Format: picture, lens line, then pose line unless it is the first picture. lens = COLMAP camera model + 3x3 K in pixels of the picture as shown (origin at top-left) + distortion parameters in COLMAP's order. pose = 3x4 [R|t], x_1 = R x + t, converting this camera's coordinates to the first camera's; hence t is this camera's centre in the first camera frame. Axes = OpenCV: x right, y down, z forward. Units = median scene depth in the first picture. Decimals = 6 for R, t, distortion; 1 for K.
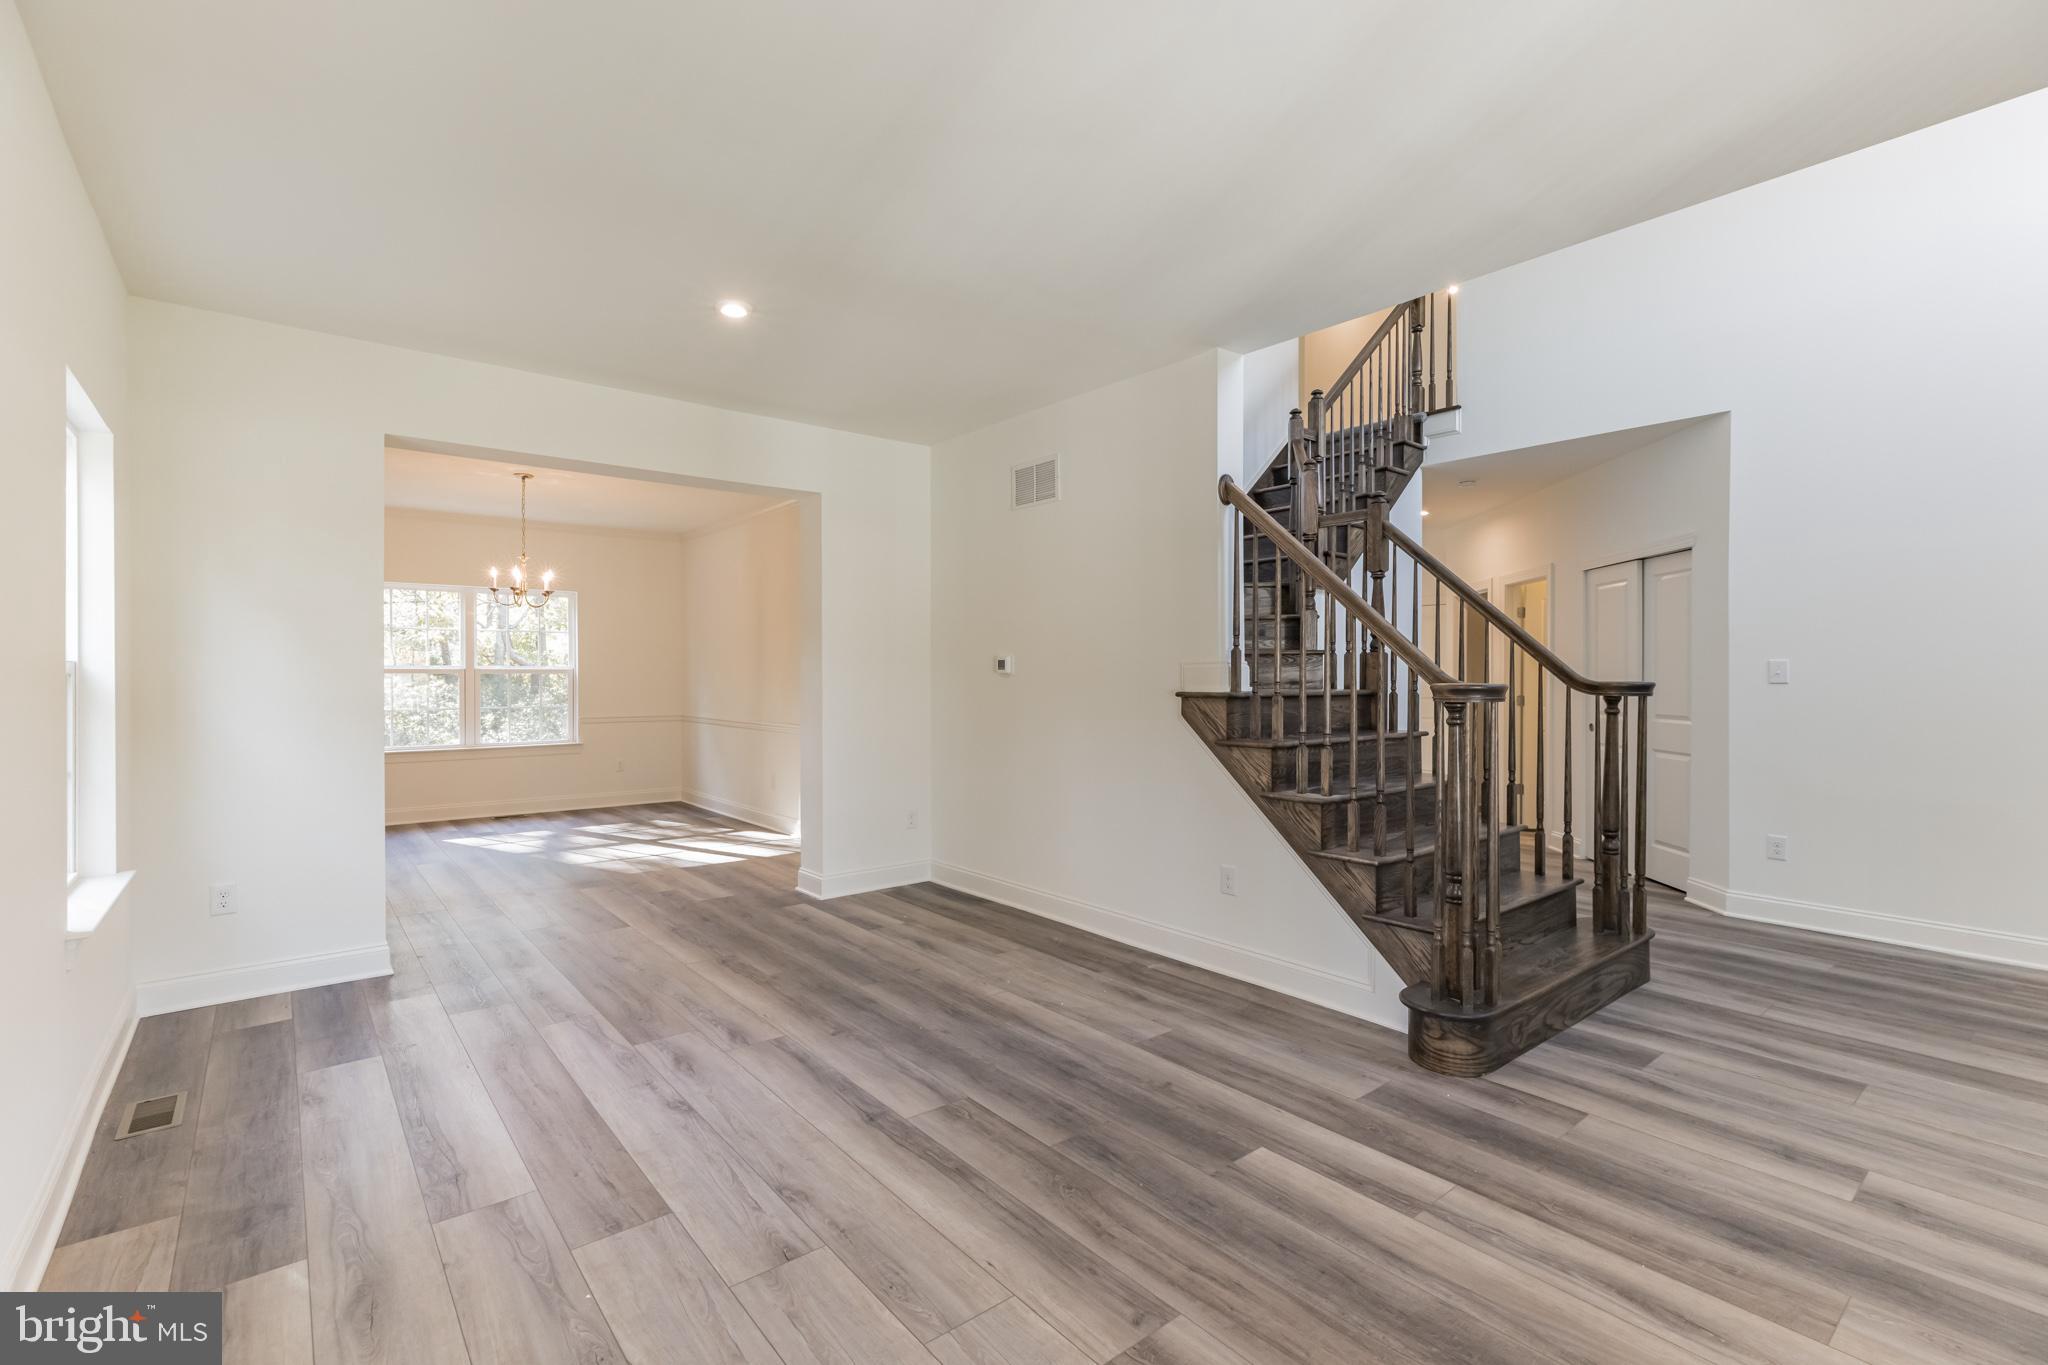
lens RADIAL K [[915.4, 0, 1029.8], [0, 915.4, 684.4], [0, 0, 1]] dist [0.004204, 0.000154]
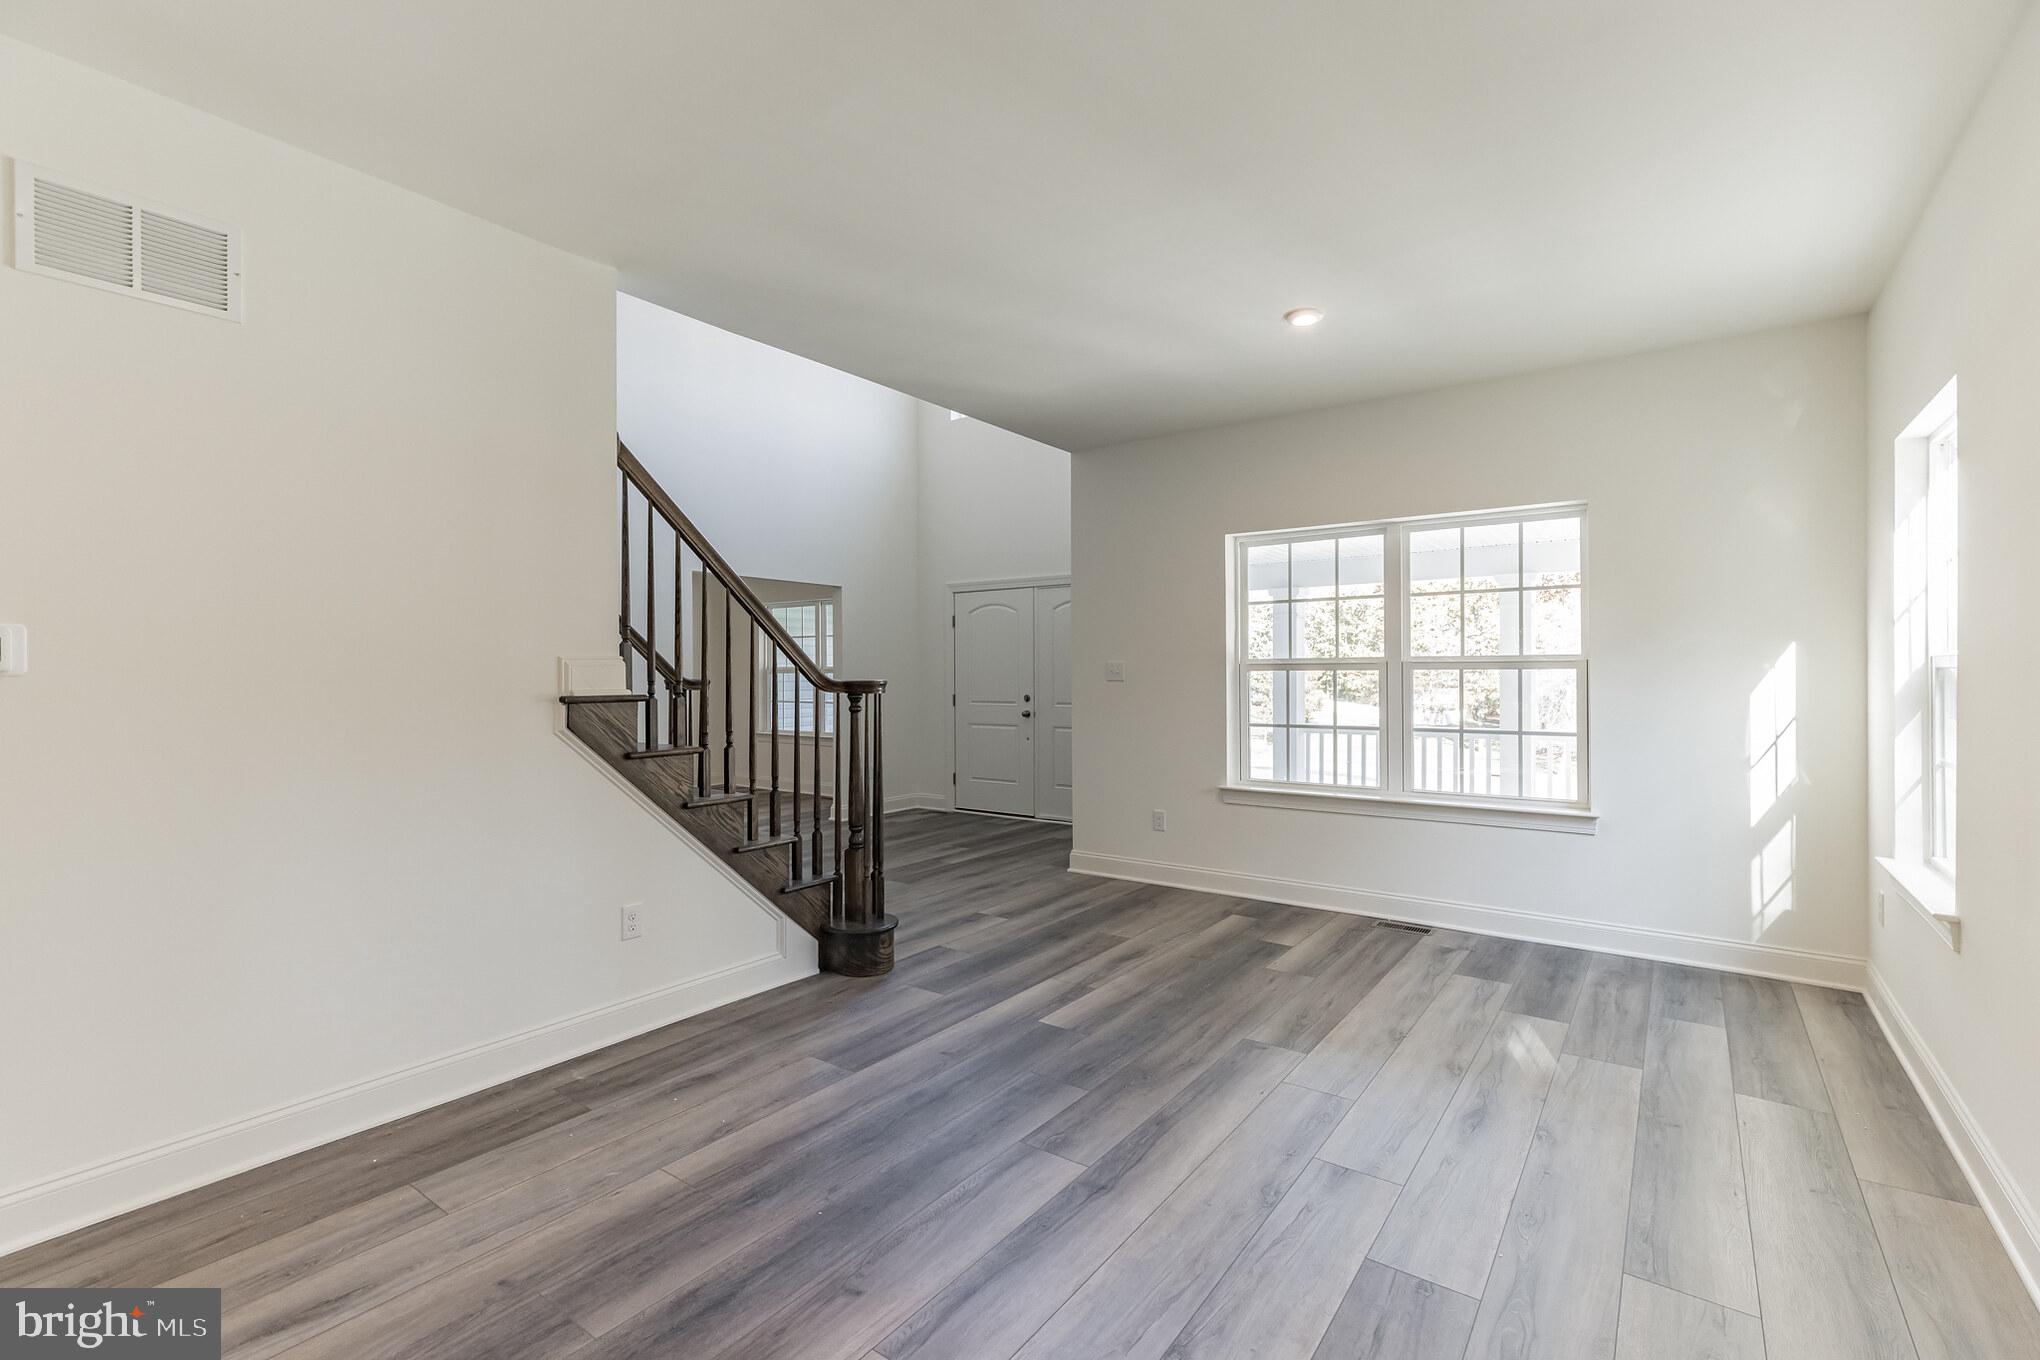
lens RADIAL K [[916.9, 0, 987.3], [0, 916.9, 675.1], [0, 0, 1]] dist [0.002339, 0.000127]
pose [[-0.232148, -0.000396, 0.972680, -0.831223], [0.012724, 0.999913, 0.003444, -0.009512], [-0.972597, 0.013176, -0.232122, 1.096080]]
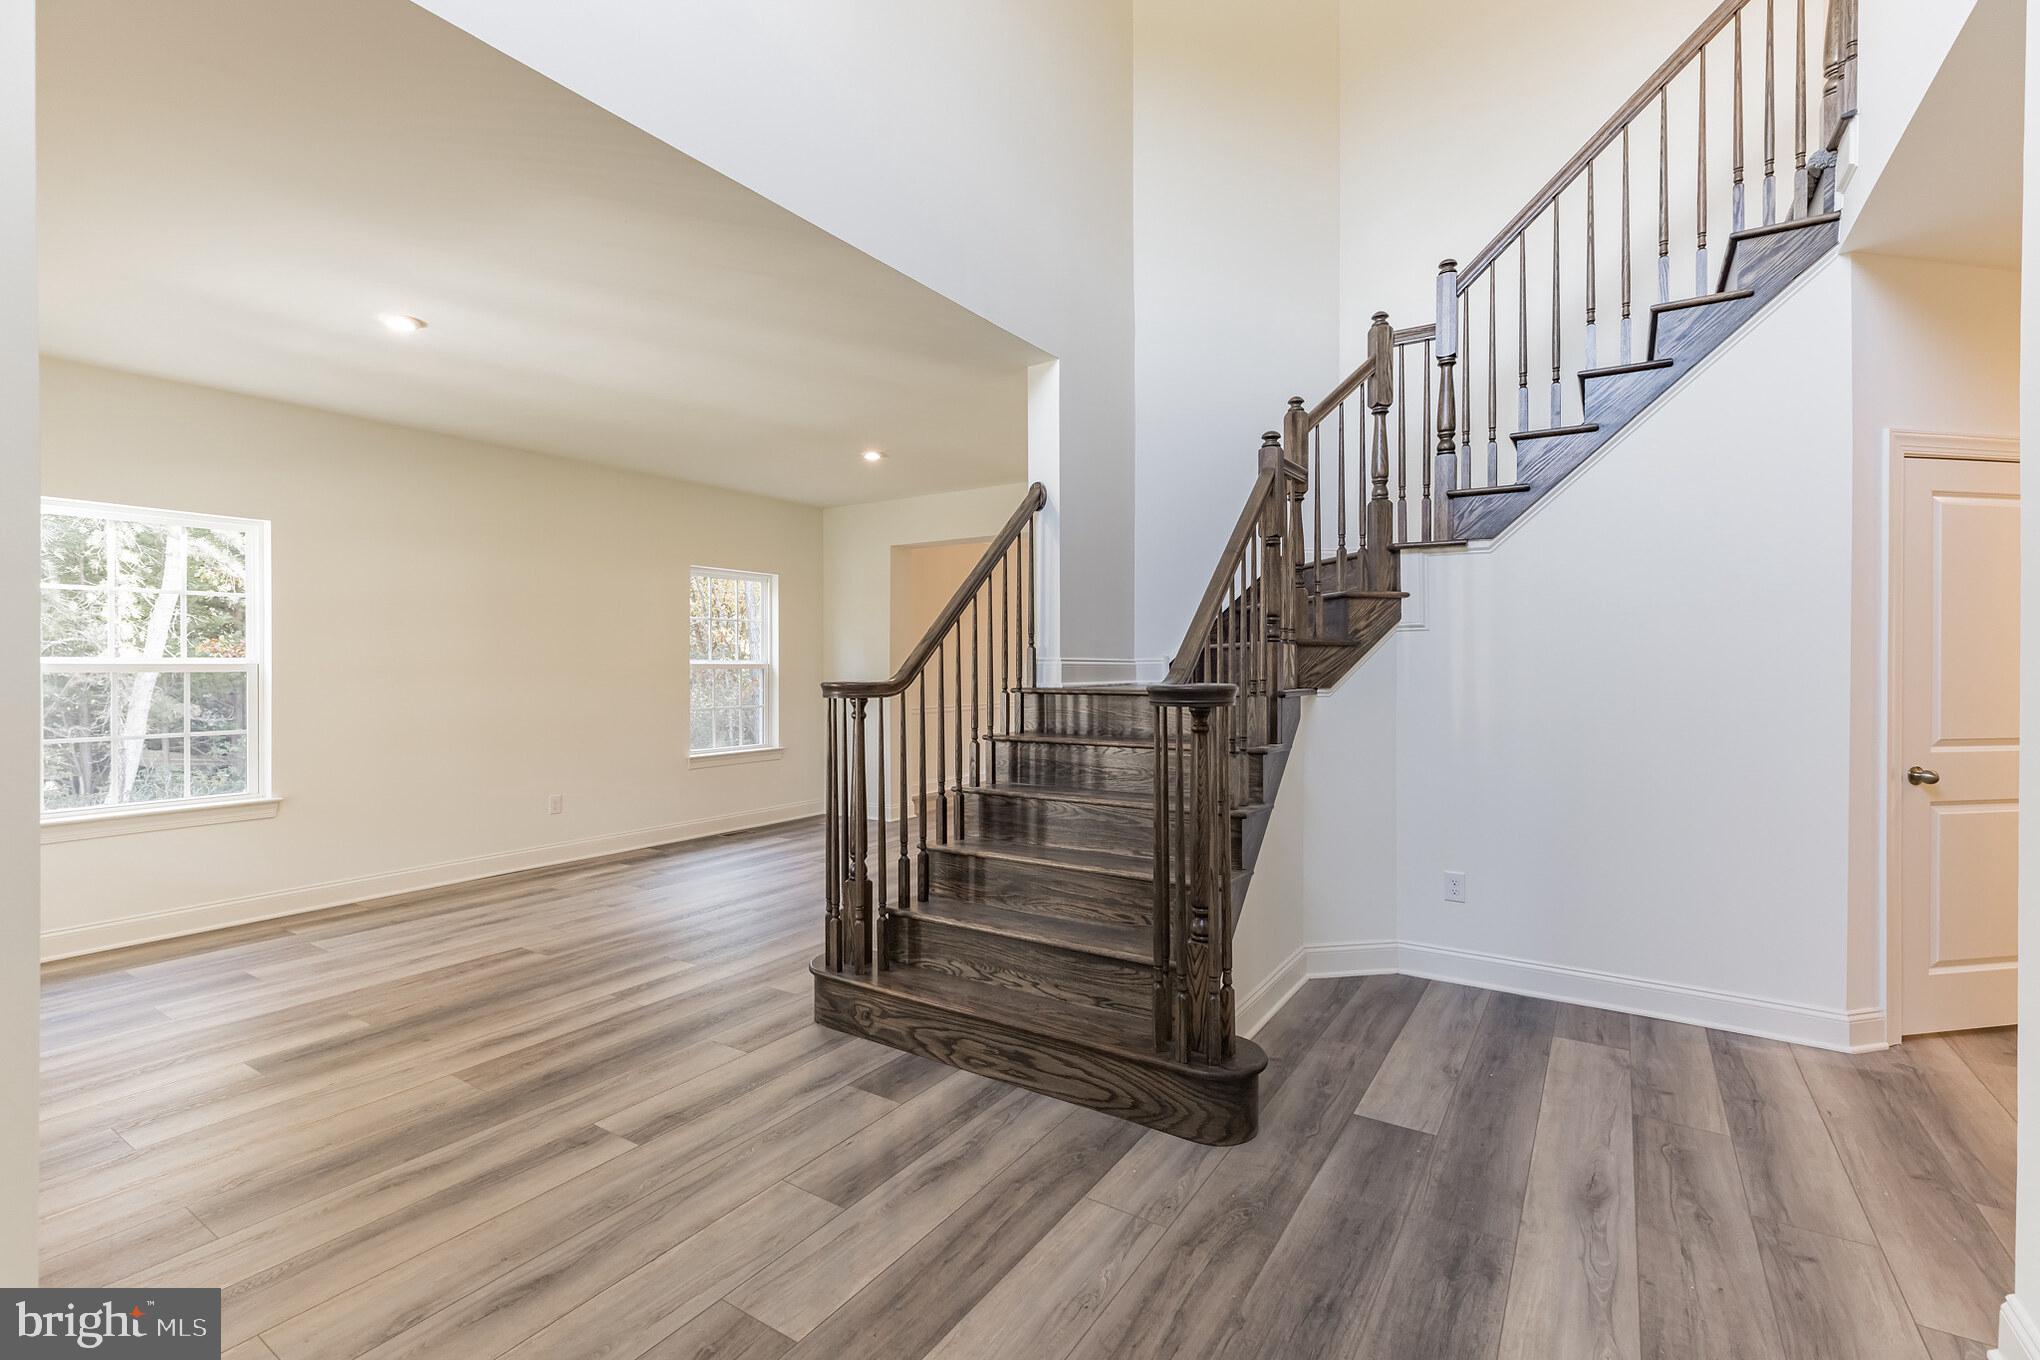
lens RADIAL K [[916.9, 0, 987.3], [0, 916.9, 675.1], [0, 0, 1]] dist [0.002339, 0.000127]
pose [[0.282112, 0.009595, -0.959333, 1.538168], [-0.007792, 0.999940, 0.007709, -0.017739], [0.959350, 0.005300, 0.282170, 0.819926]]
